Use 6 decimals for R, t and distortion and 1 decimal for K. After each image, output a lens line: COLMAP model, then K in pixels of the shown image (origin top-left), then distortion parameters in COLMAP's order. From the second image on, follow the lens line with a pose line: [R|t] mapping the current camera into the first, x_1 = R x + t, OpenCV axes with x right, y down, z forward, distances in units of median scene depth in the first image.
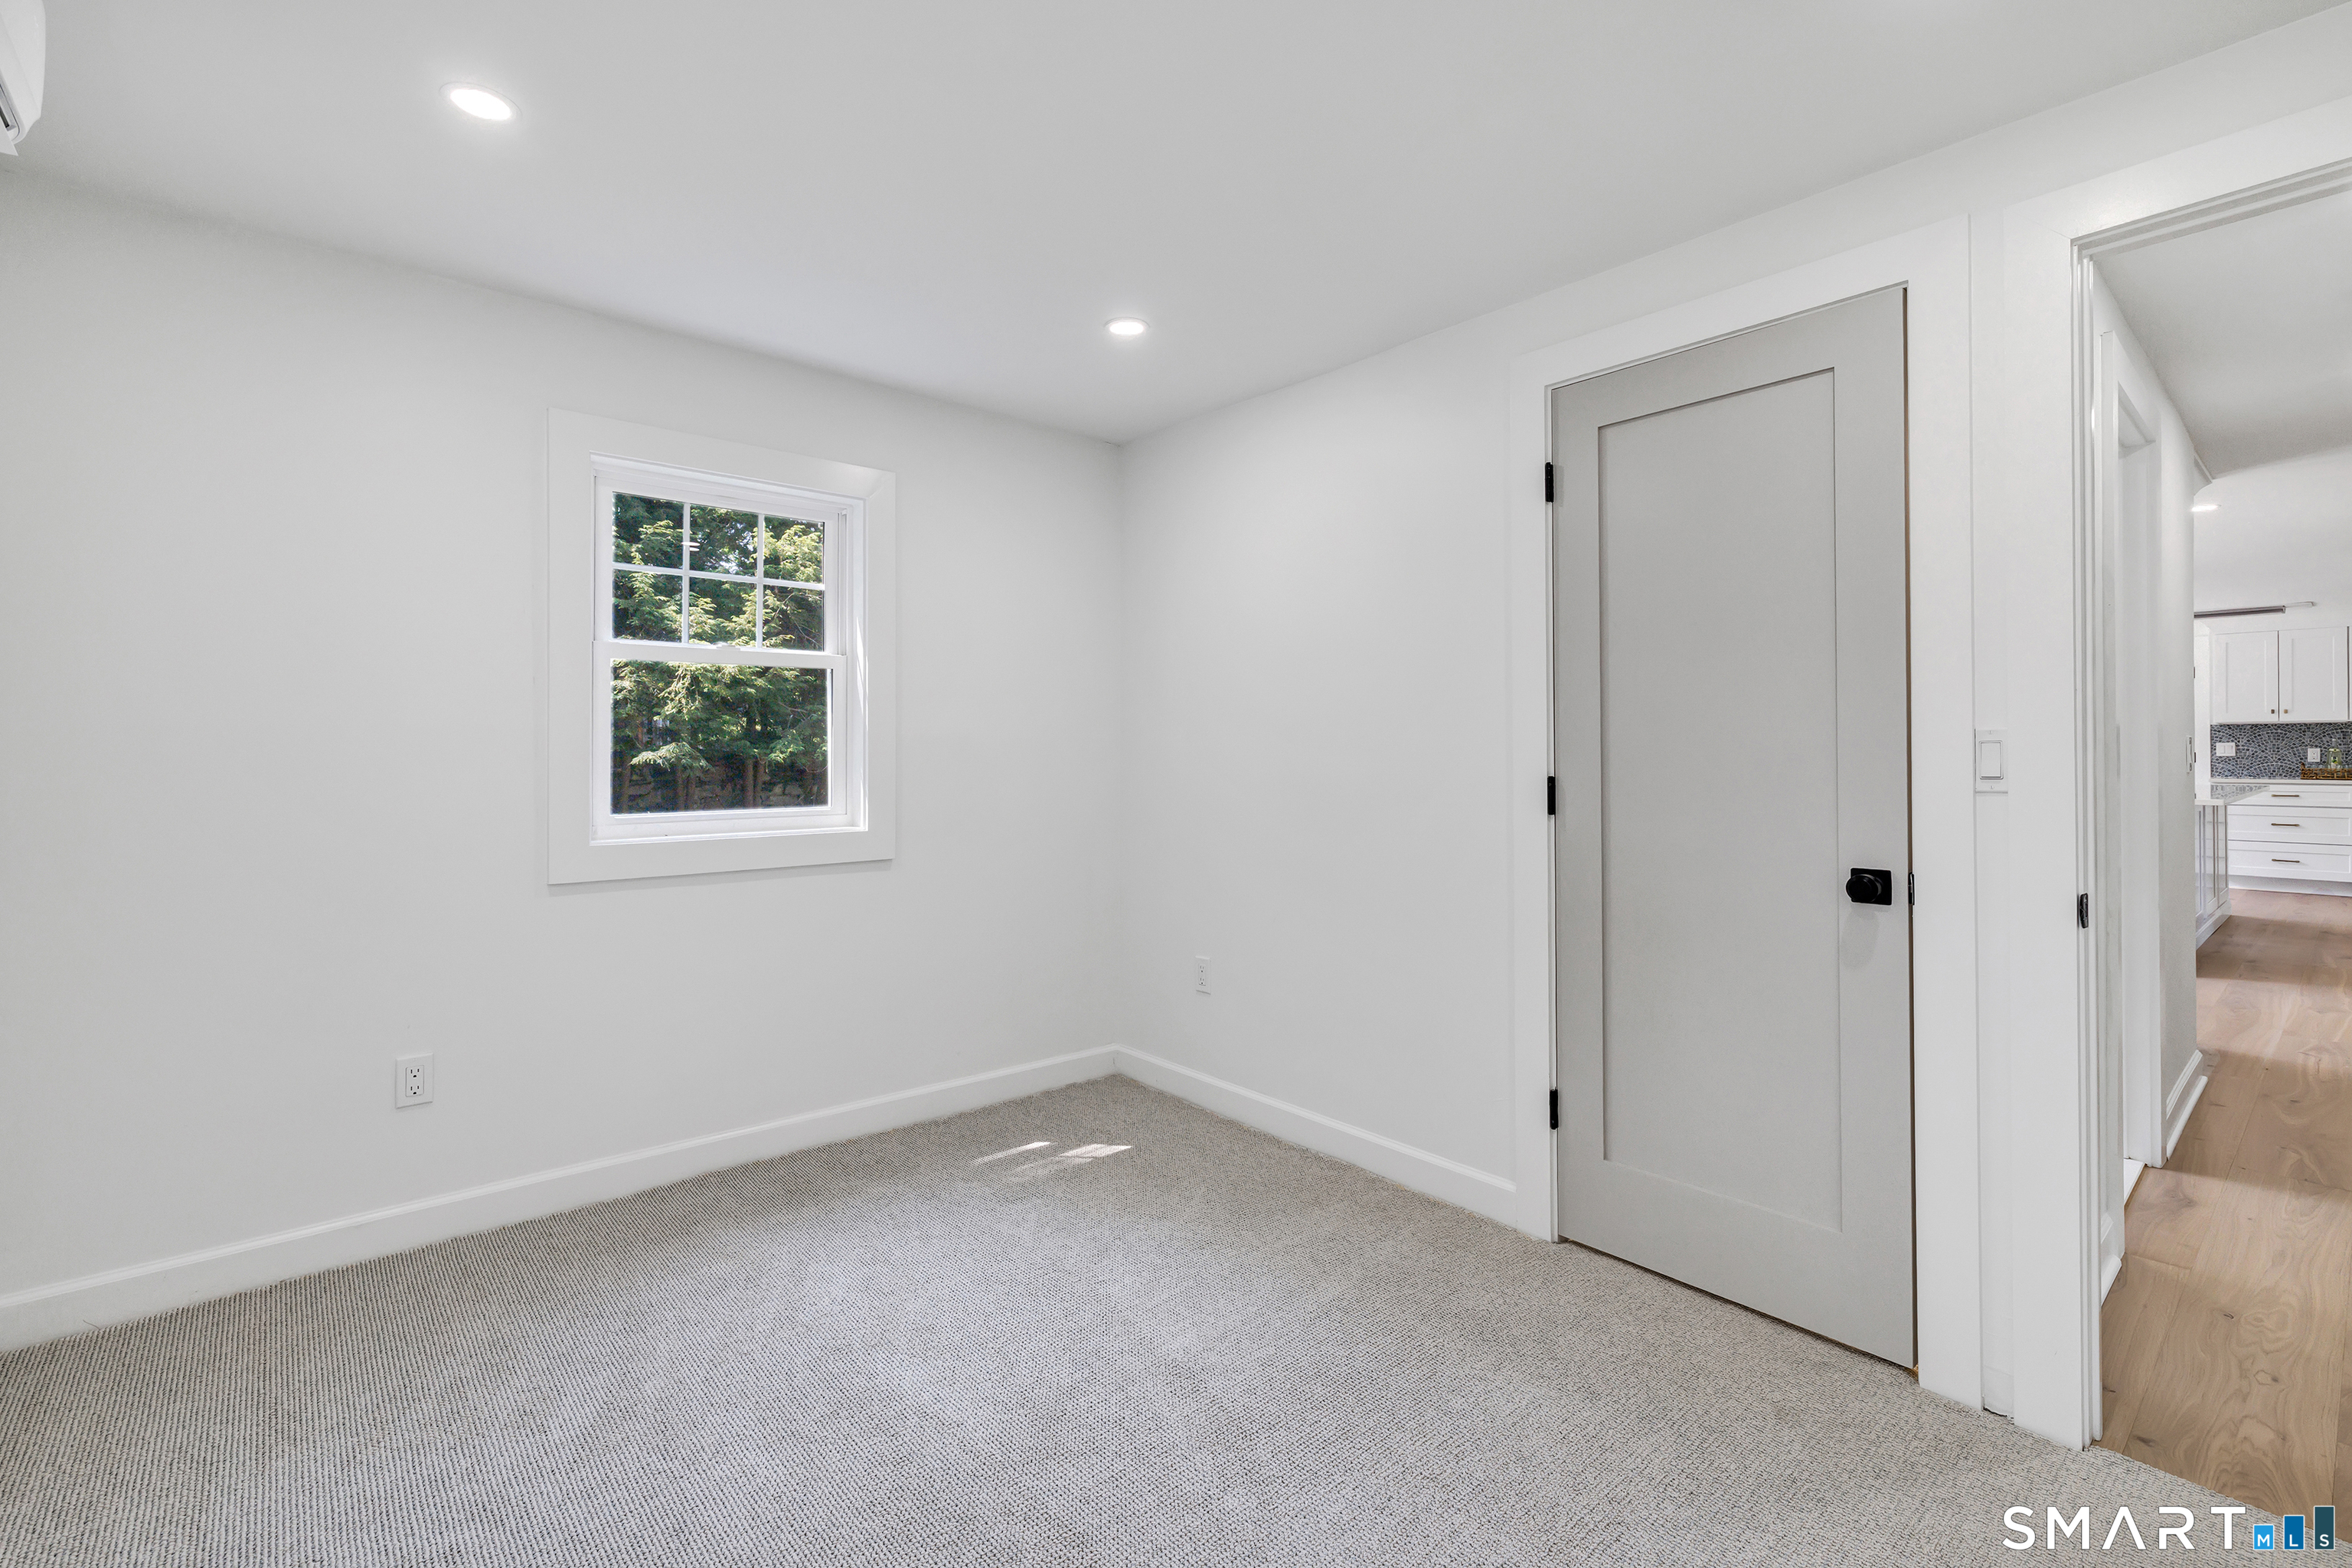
lens RADIAL K [[1045.7, 0, 1180.2], [0, 1045.7, 740.7], [0, 0, 1]] dist [0.001552, 0.000455]
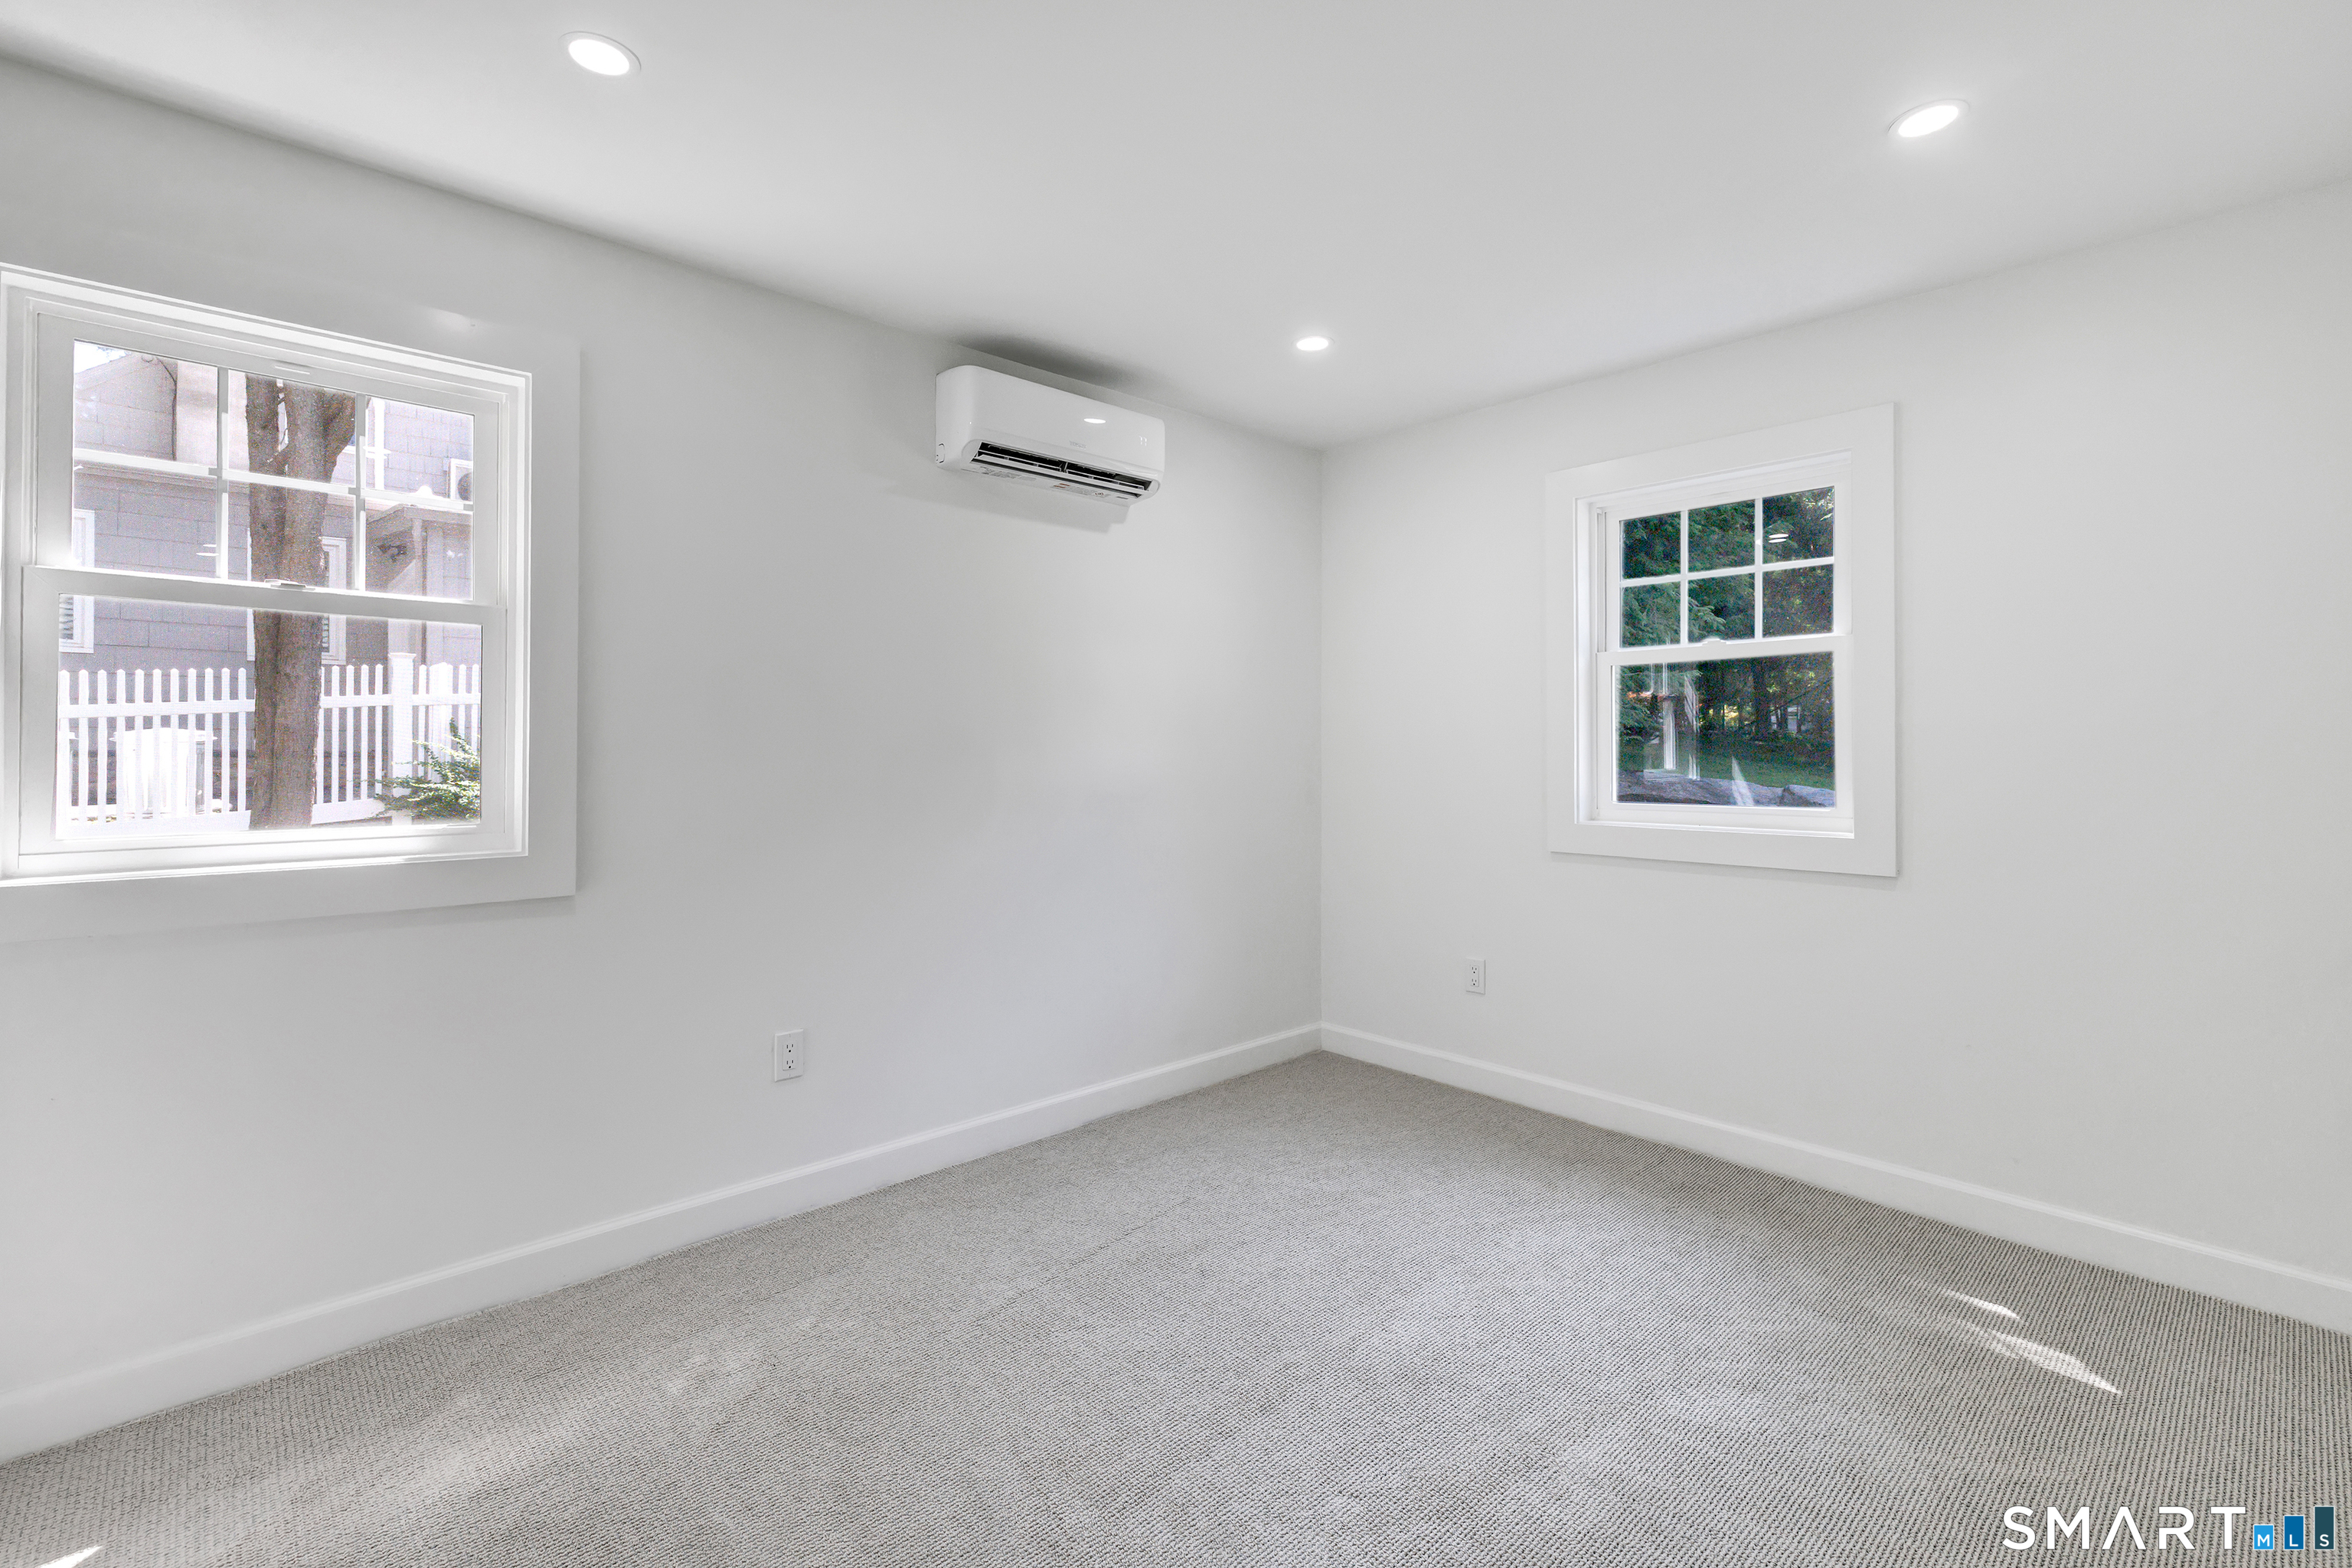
lens RADIAL K [[1045.7, 0, 1180.2], [0, 1045.7, 740.7], [0, 0, 1]] dist [0.001552, 0.000455]
pose [[0.040522, -0.005488, -0.999164, 0.568153], [0.007412, 0.999959, -0.005192, 0.006576], [0.999151, -0.007195, 0.040561, 0.448828]]
